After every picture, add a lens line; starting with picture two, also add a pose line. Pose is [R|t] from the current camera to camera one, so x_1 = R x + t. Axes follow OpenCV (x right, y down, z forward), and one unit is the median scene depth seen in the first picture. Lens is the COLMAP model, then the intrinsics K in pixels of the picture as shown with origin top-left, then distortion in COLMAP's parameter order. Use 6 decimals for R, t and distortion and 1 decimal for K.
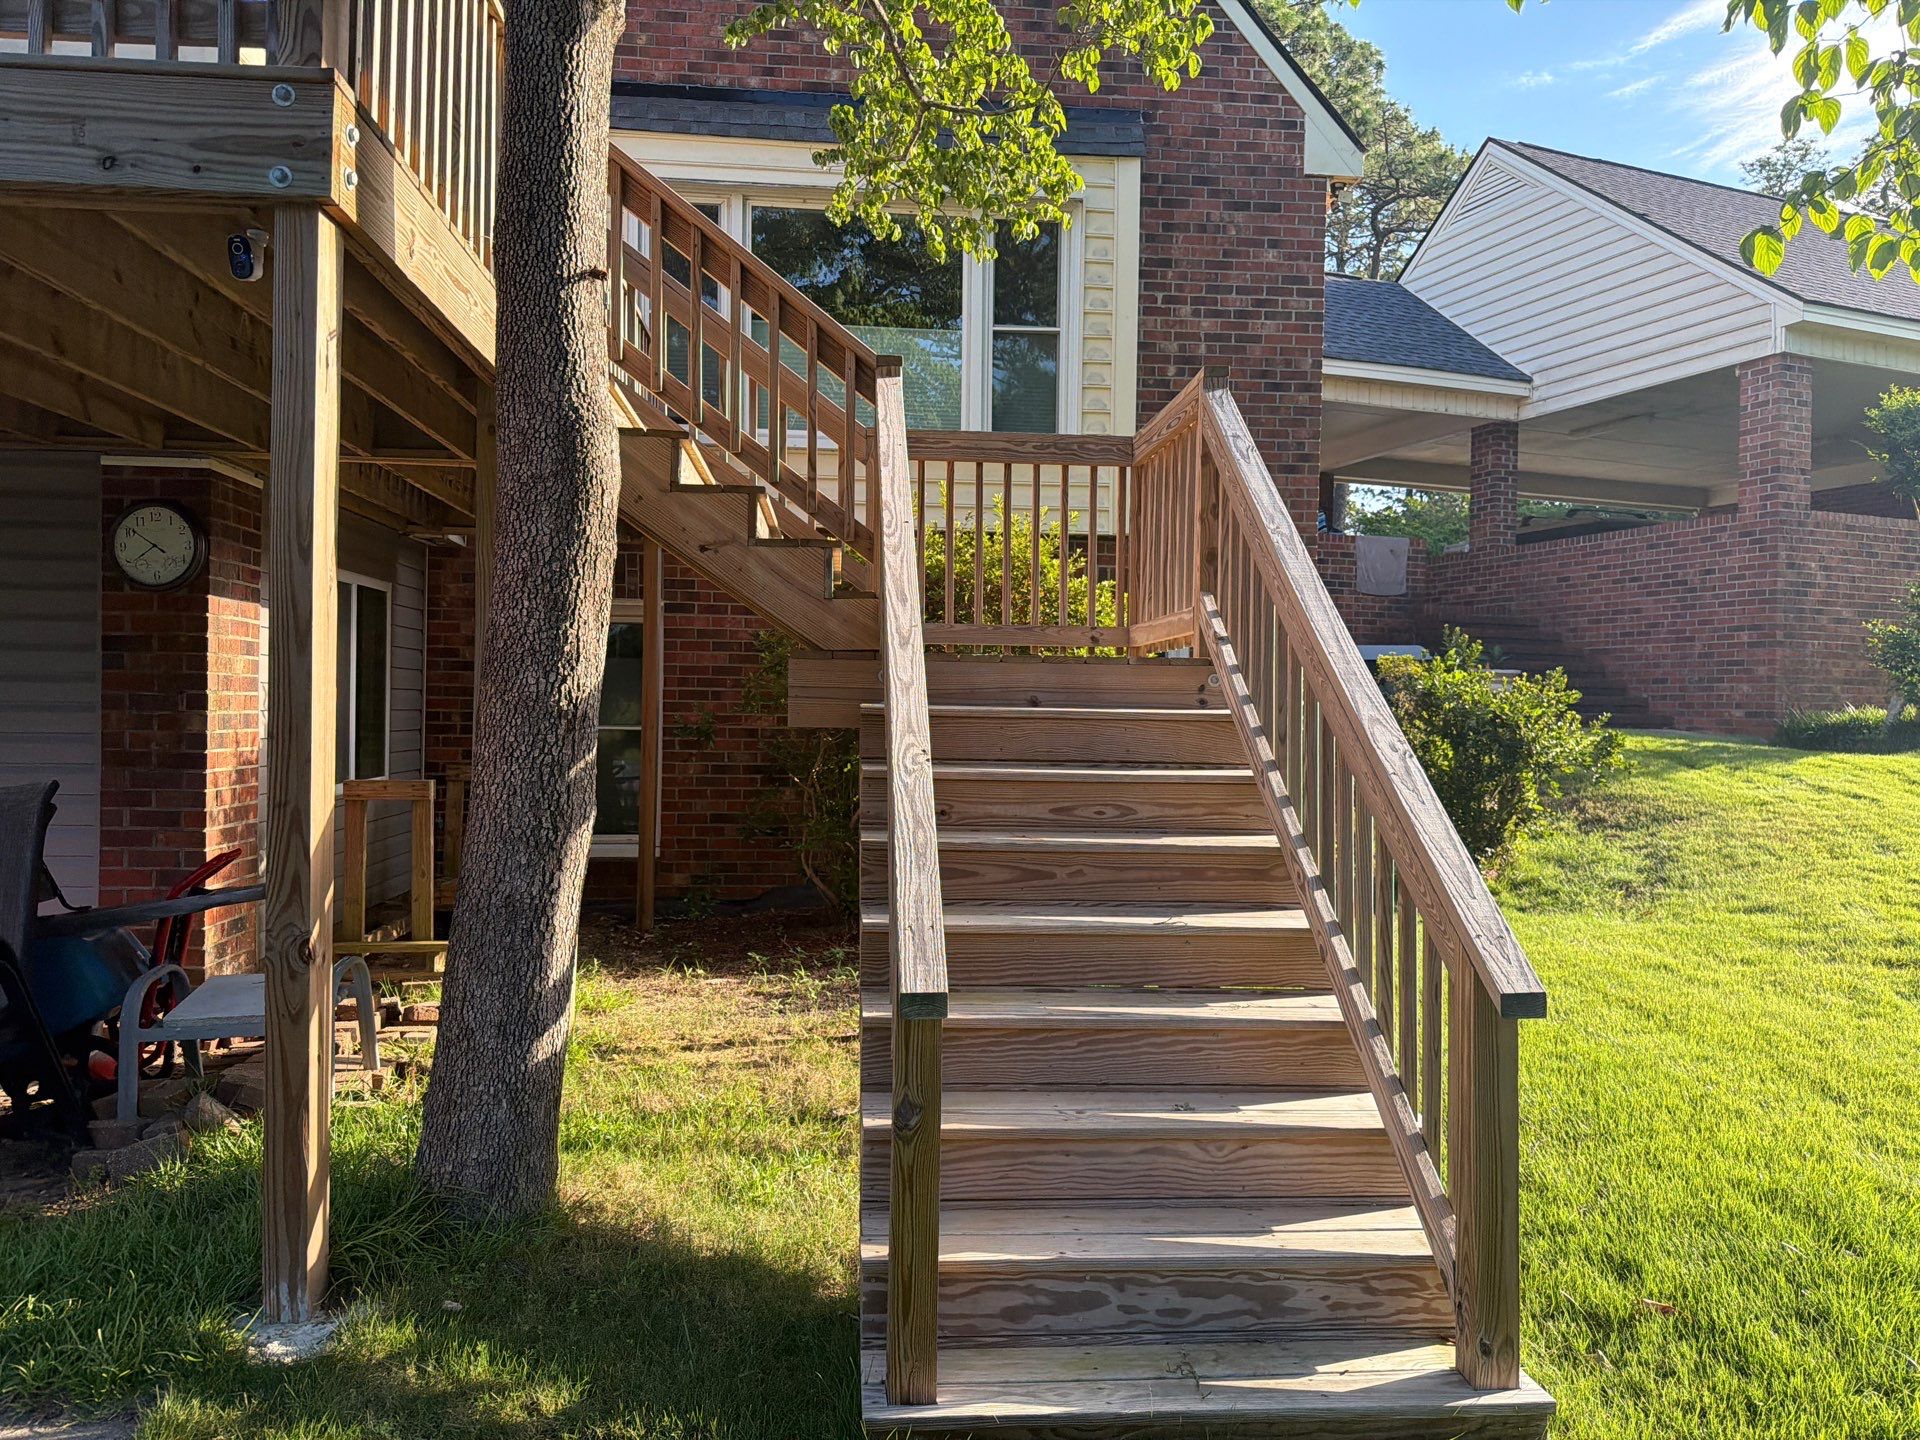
lens RADIAL K [[1353.9, 0, 960.5], [0, 1353.9, 707.4], [0, 0, 1]] dist [0.033974, -0.029145]
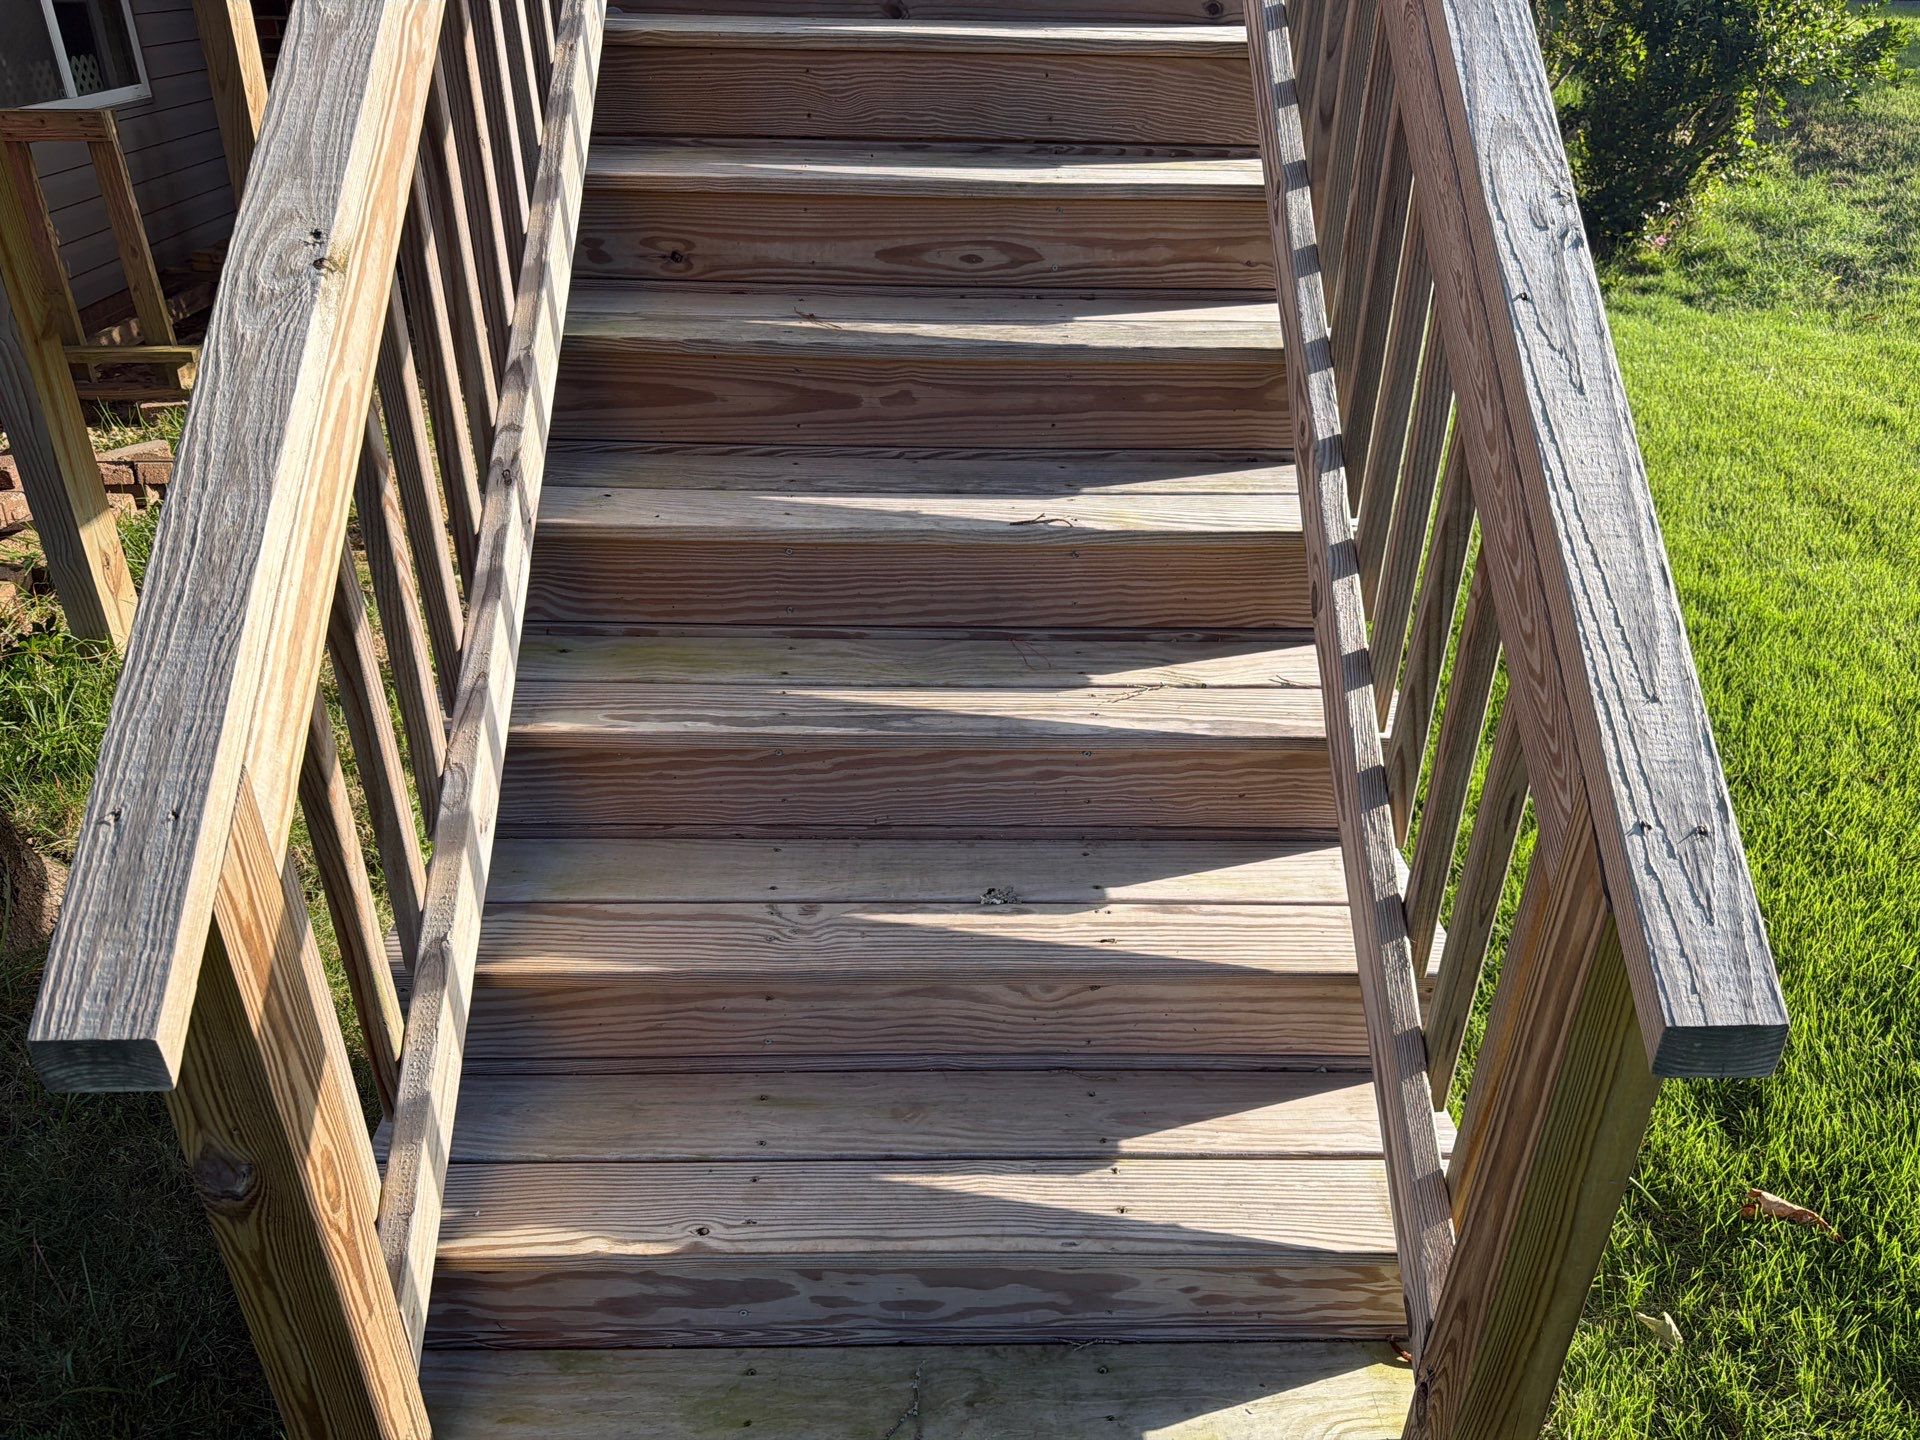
lens RADIAL K [[1353.9, 0, 949.2], [0, 1353.9, 727.1], [0, 0, 1]] dist [0.033974, -0.029145]
pose [[0.997384, 0.038653, -0.061077, 0.134792], [-0.003326, 0.868654, 0.495407, -0.029739], [0.072204, -0.493908, 0.866511, 0.431730]]
